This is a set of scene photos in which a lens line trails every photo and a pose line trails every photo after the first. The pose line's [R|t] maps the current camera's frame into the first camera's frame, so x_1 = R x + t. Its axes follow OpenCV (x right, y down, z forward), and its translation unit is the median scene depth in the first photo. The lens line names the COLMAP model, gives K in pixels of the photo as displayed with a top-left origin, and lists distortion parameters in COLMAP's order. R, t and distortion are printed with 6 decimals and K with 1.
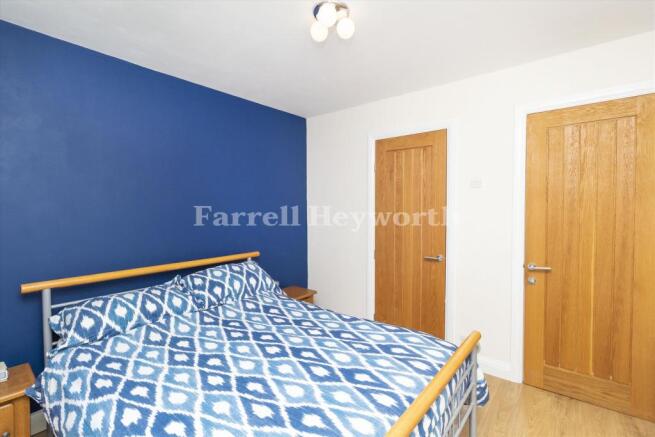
lens RADIAL K [[314.8, 0, 327.5], [0, 314.8, 218.5], [0, 0, 1]] dist [0.000592, 0.000070]
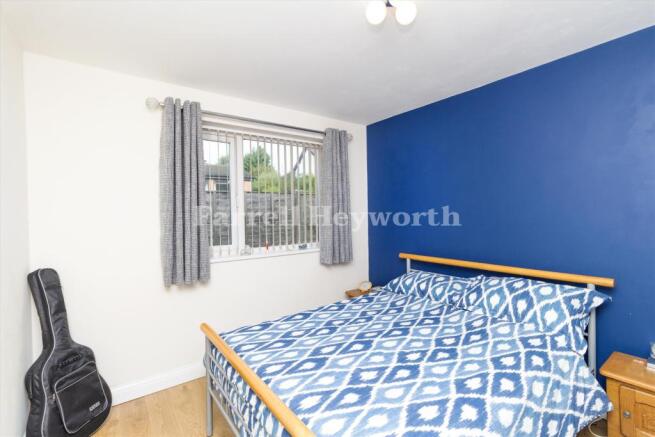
lens RADIAL K [[298.4, 0, 327.5], [0, 298.4, 218.5], [0, 0, 1]] dist [0.000361, 0.000111]
pose [[-0.240845, 0.043339, -0.969595, 0.824131], [-0.002353, 0.998974, 0.045236, -0.076084], [0.970561, 0.013177, -0.240496, 0.936796]]
